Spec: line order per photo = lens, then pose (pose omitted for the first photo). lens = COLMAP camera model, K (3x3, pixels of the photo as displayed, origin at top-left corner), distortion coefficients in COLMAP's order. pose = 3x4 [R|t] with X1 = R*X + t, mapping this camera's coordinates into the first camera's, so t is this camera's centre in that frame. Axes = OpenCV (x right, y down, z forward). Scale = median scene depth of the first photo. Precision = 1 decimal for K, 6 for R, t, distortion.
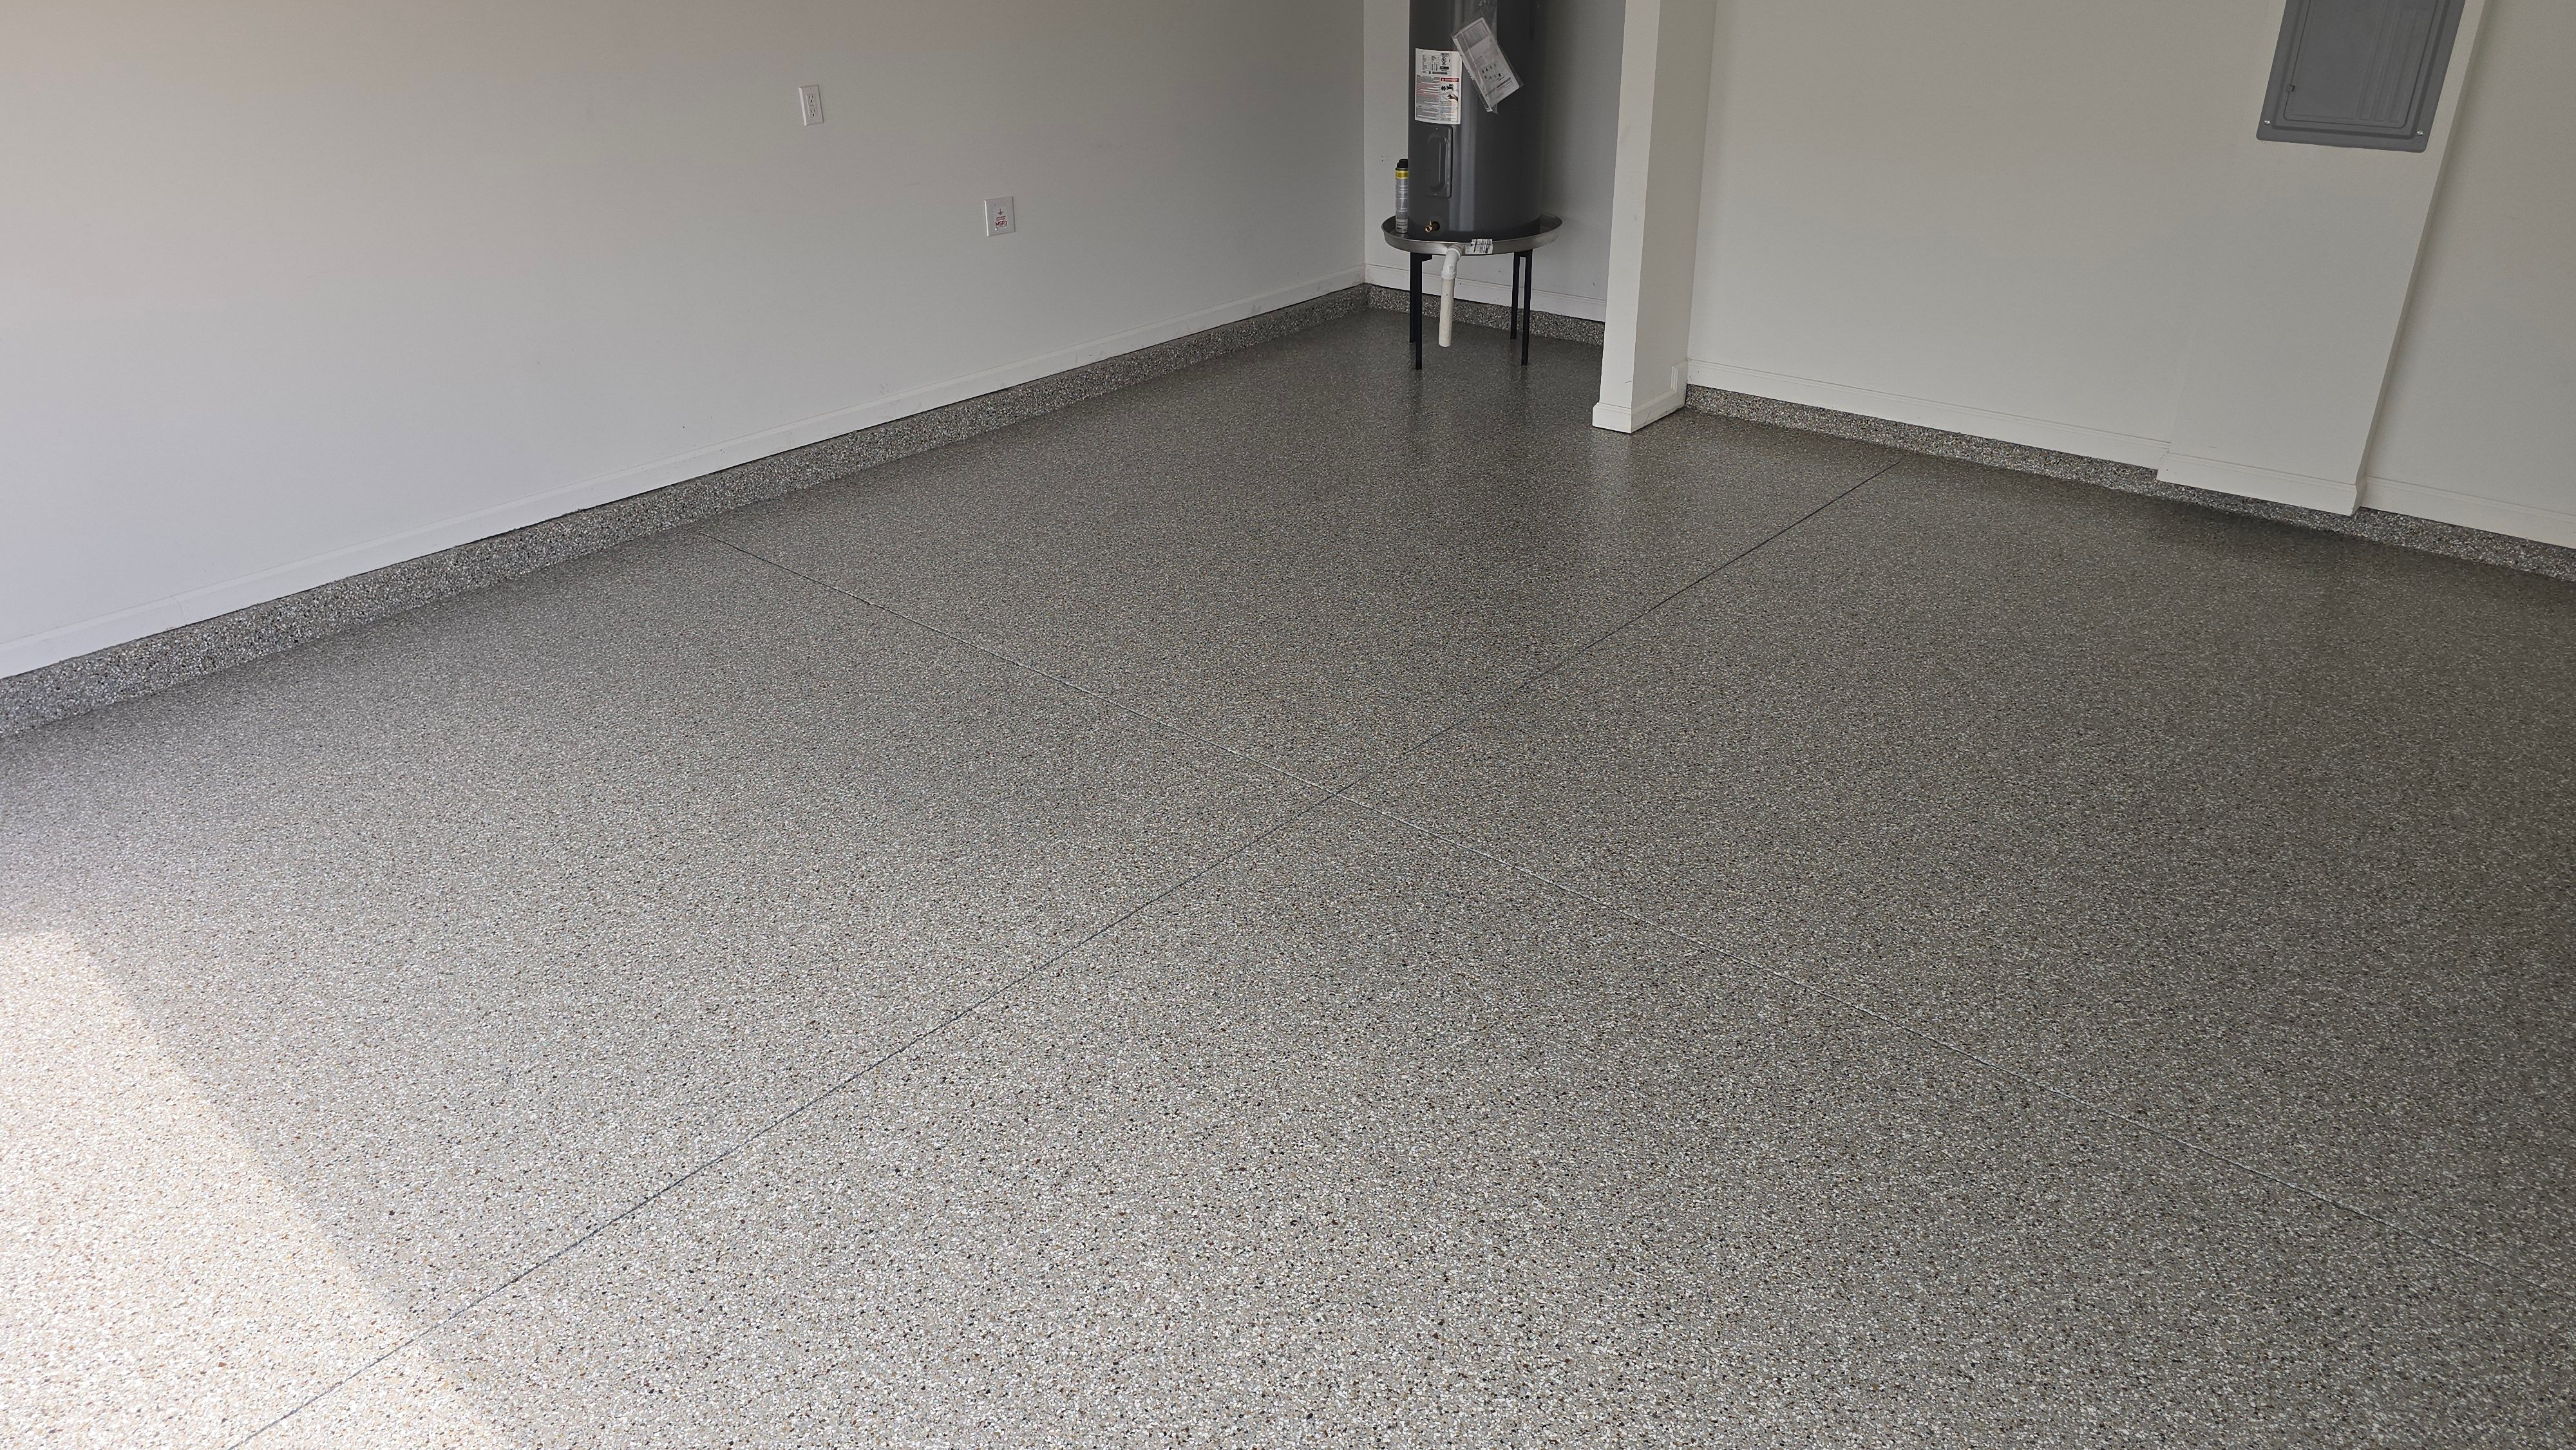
lens RADIAL K [[1725.3, 0, 1264.1], [0, 1725.3, 729.0], [0, 0, 1]] dist [0.049771, -0.045053]
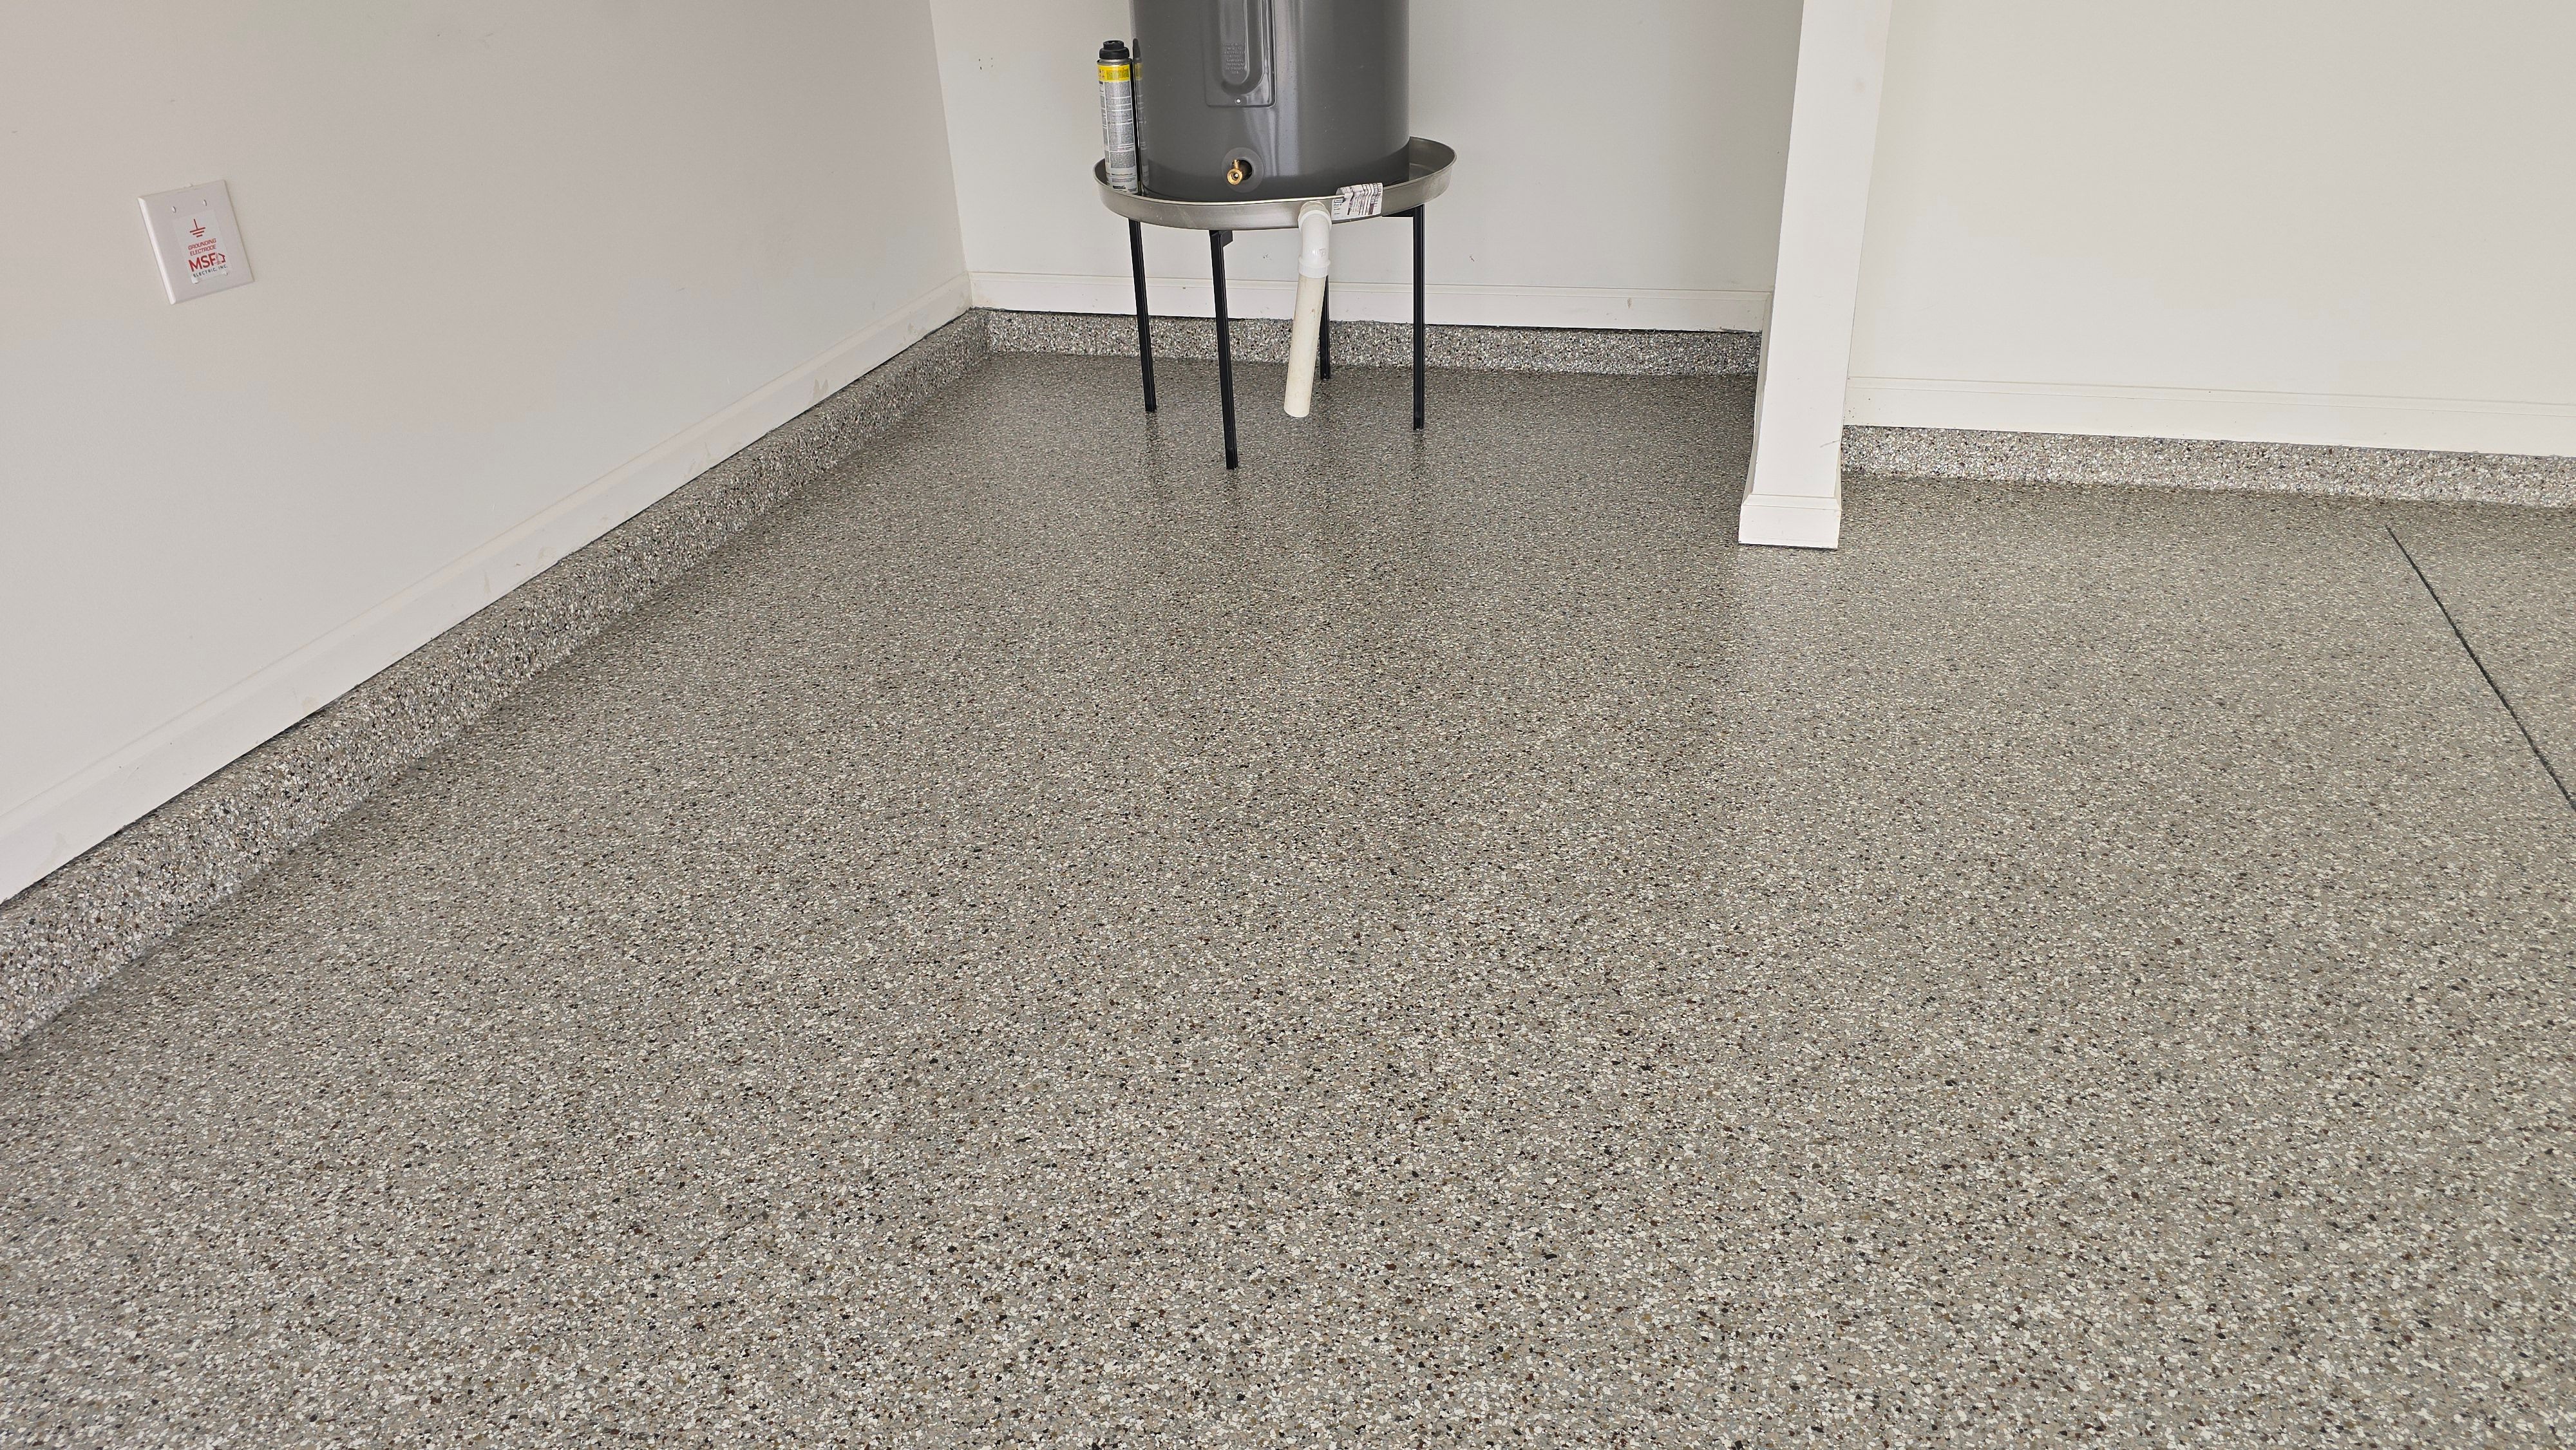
lens RADIAL K [[1749.6, 0, 1285.3], [0, 1749.6, 703.3], [0, 0, 1]] dist [0.053552, -0.055924]
pose [[0.889418, -0.212245, 0.404831, -0.123409], [0.217138, 0.975535, 0.034400, -0.173036], [-0.402228, 0.057308, 0.913744, 0.602804]]
